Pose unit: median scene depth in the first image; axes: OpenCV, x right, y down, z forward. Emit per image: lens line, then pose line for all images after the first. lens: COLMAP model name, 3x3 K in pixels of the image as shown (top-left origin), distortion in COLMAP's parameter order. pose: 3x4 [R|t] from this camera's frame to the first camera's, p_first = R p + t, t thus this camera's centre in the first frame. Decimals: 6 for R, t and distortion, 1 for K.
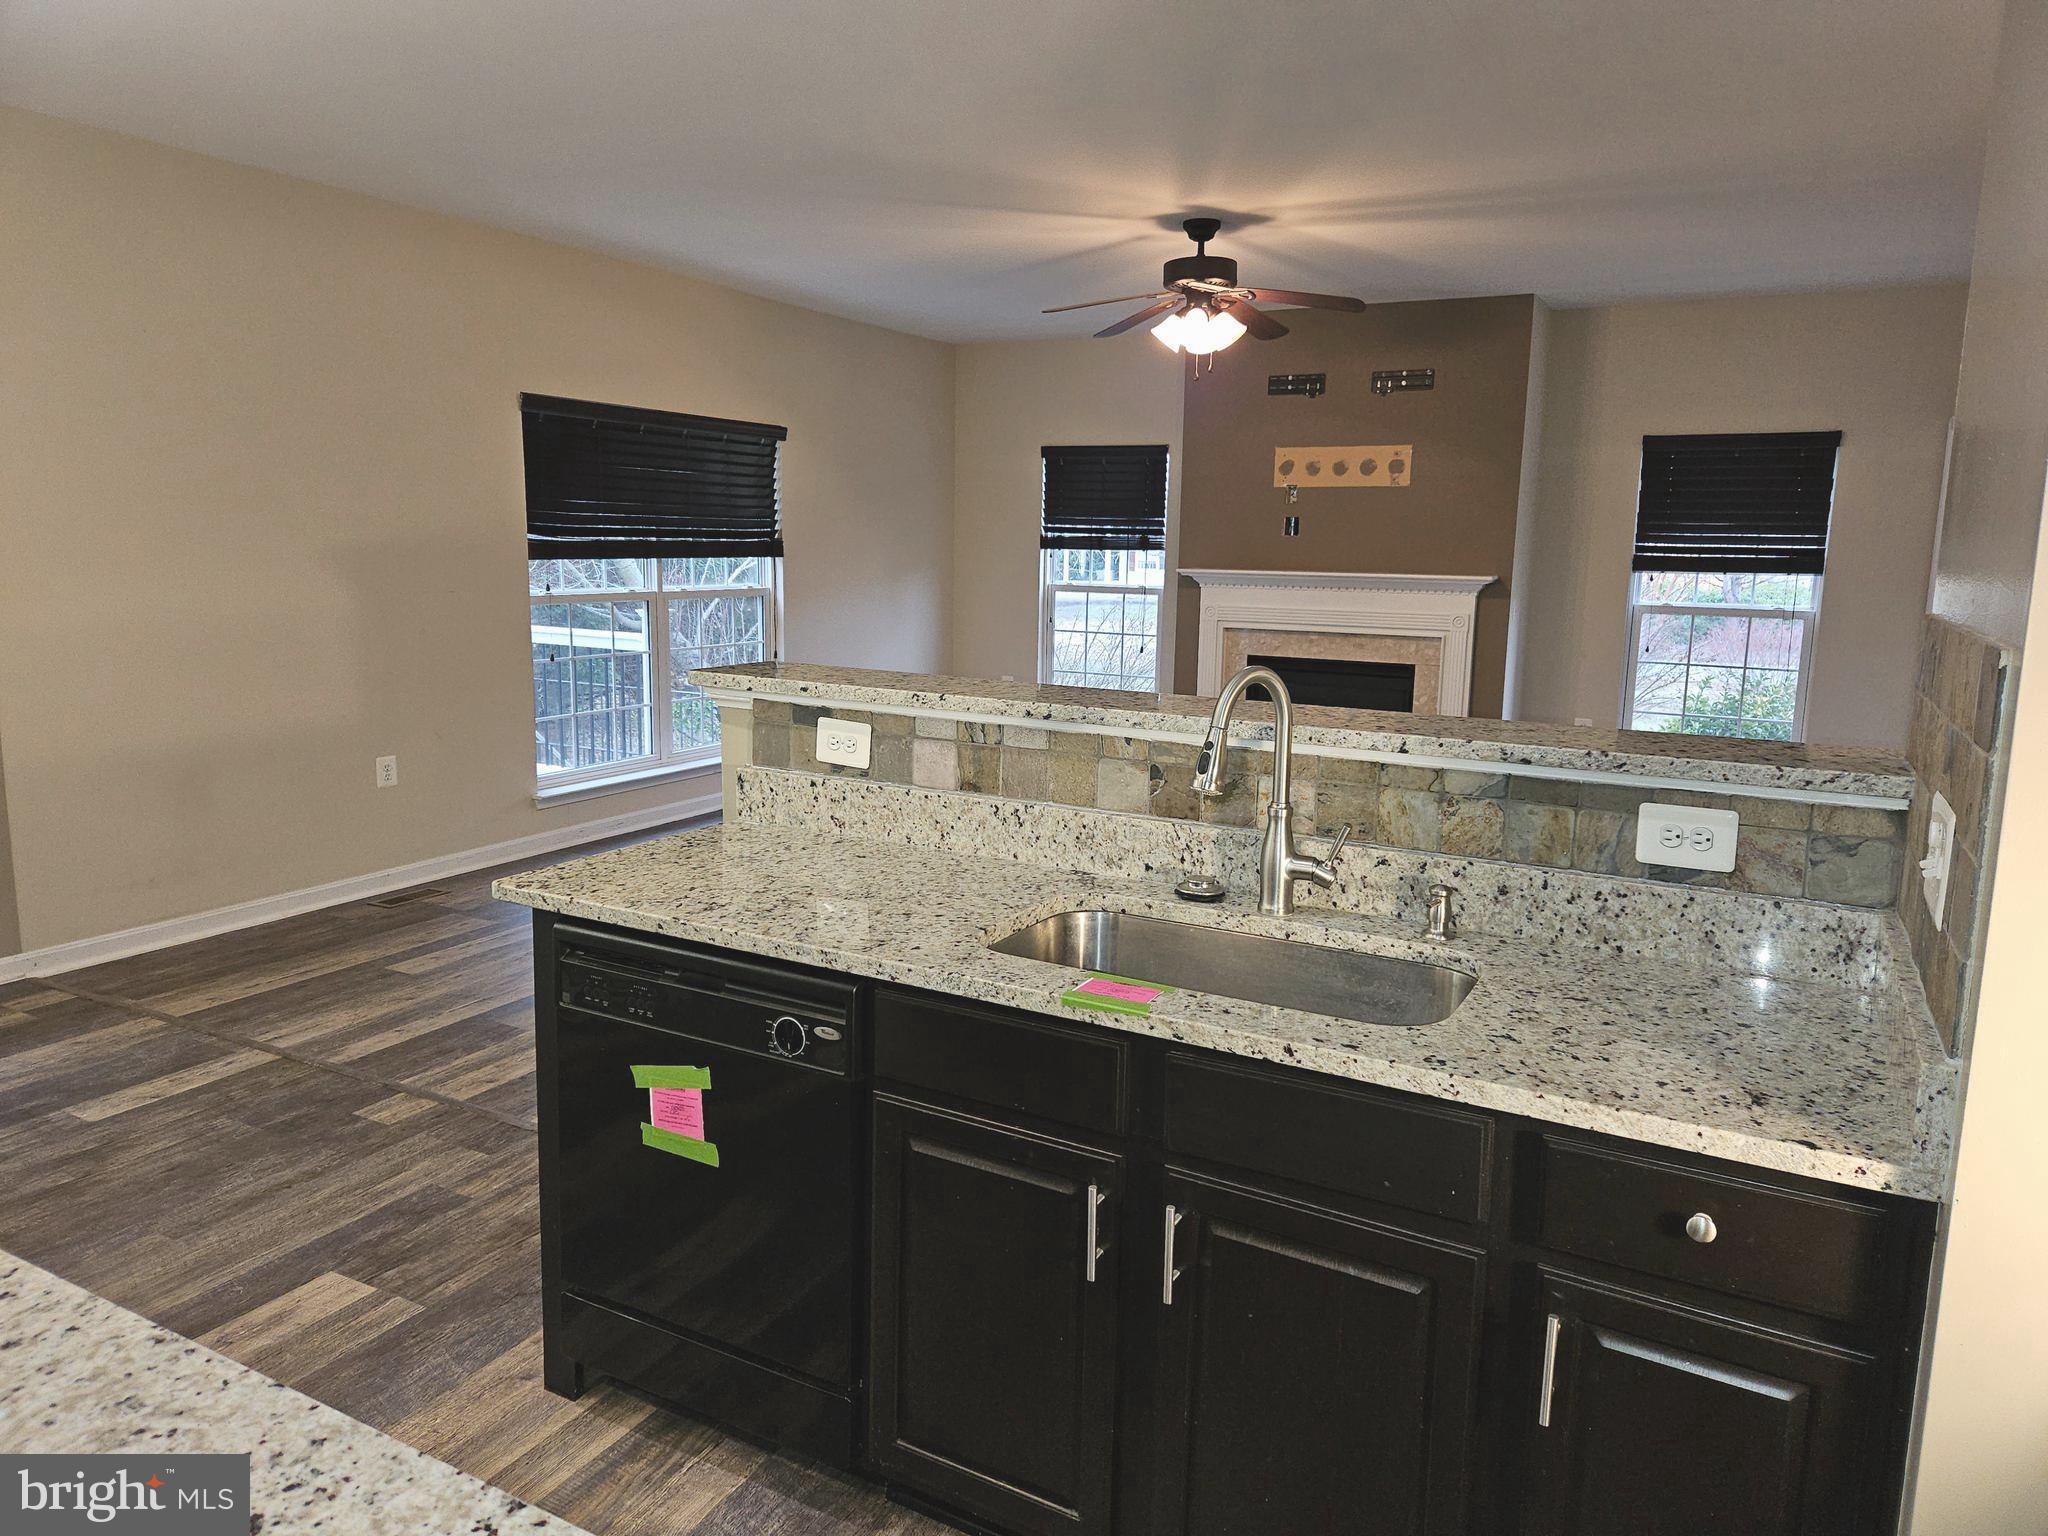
lens RADIAL K [[1365.0, 0, 1024.6], [0, 1365.0, 746.6], [0, 0, 1]] dist [0.062282, -0.029986]
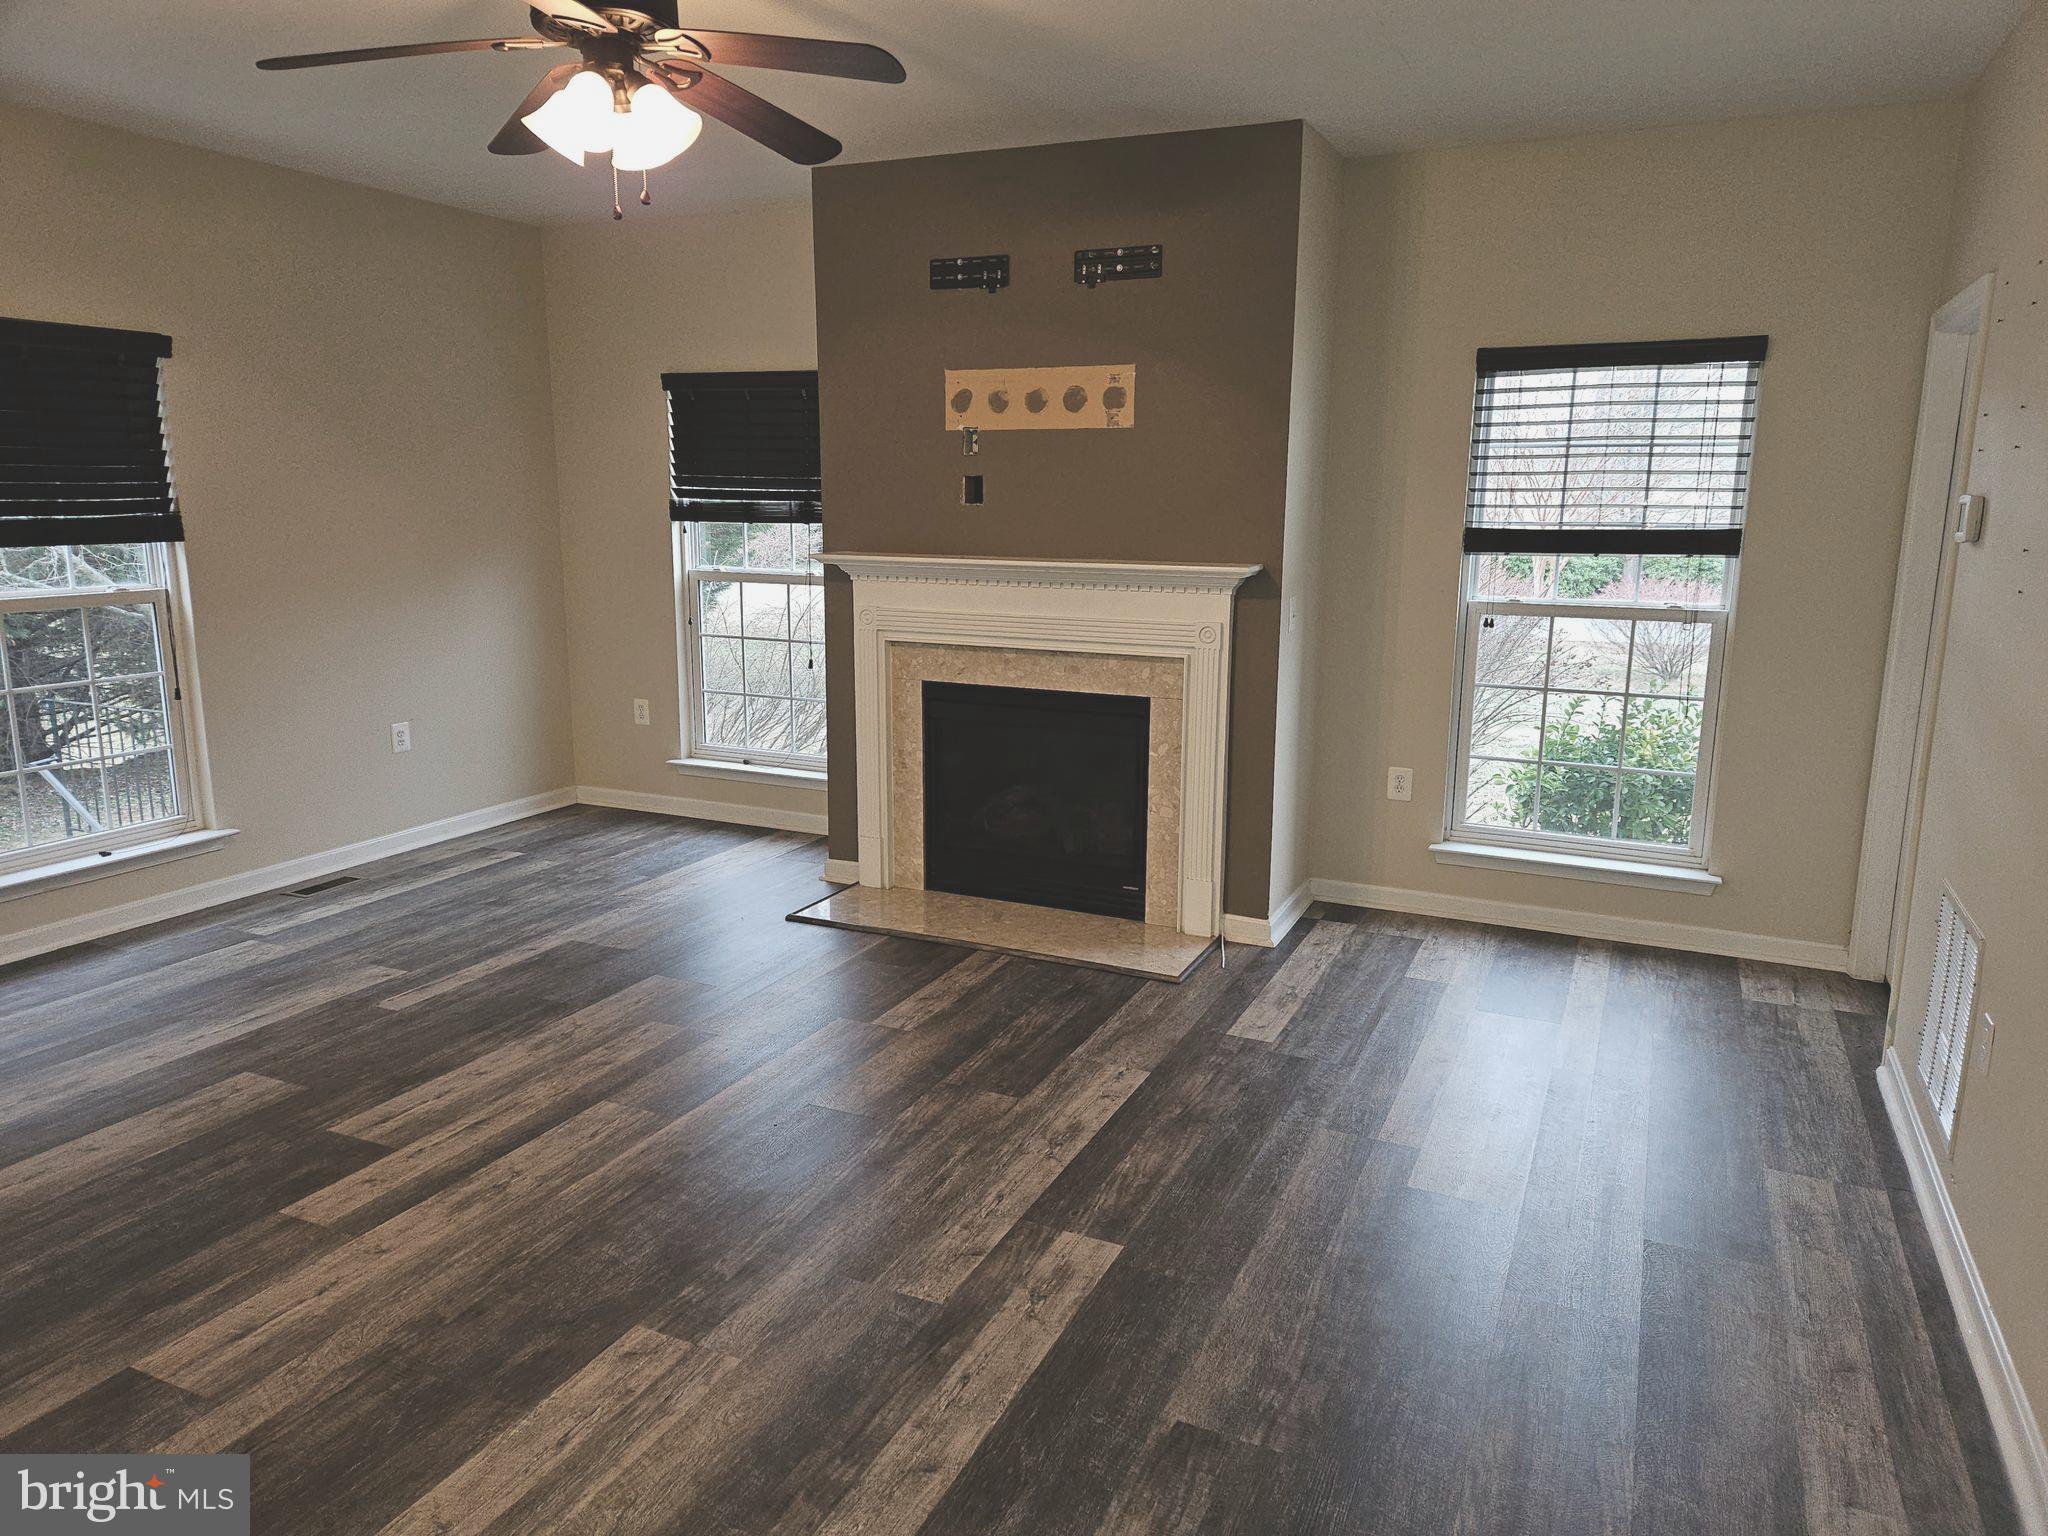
lens RADIAL K [[1365.0, 0, 1031.7], [0, 1365.0, 746.4], [0, 0, 1]] dist [0.062282, -0.029986]
pose [[0.997936, -0.021967, 0.060344, 0.182747], [0.019886, 0.999194, 0.034872, -0.059286], [-0.061062, -0.033600, 0.997568, 0.333883]]
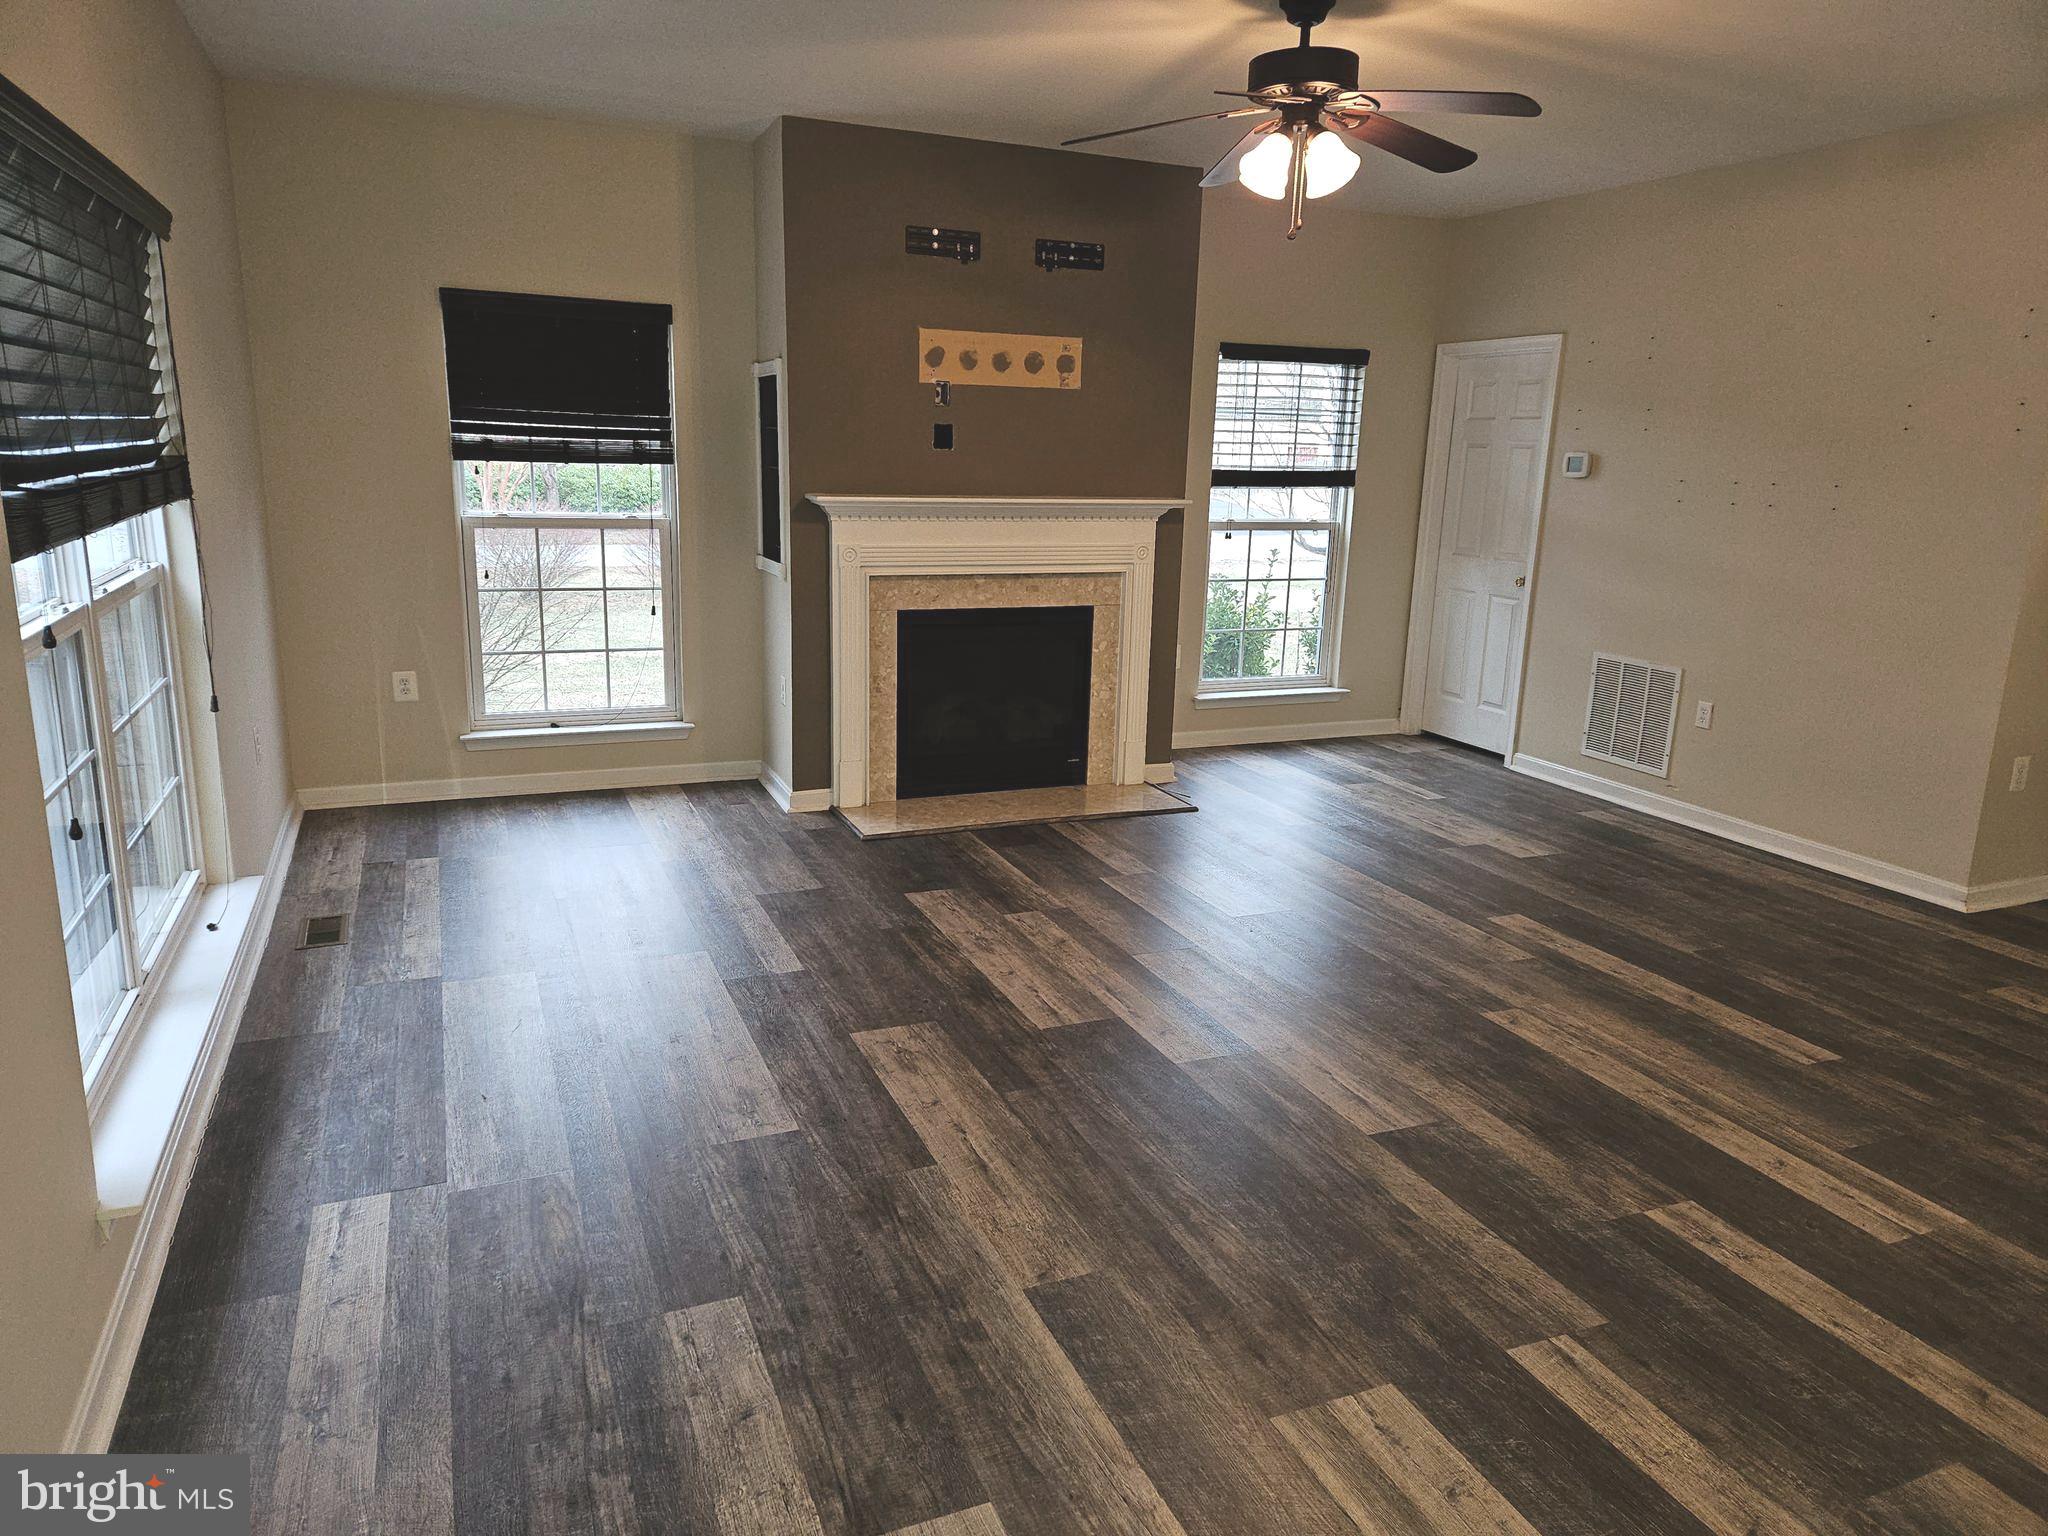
lens RADIAL K [[1365.0, 0, 1025.3], [0, 1365.0, 757.2], [0, 0, 1]] dist [0.062282, -0.029986]
pose [[0.623544, -0.177777, 0.761307, -0.391084], [0.102963, 0.983994, 0.145447, -0.092925], [-0.774978, -0.012306, 0.631868, 0.489760]]
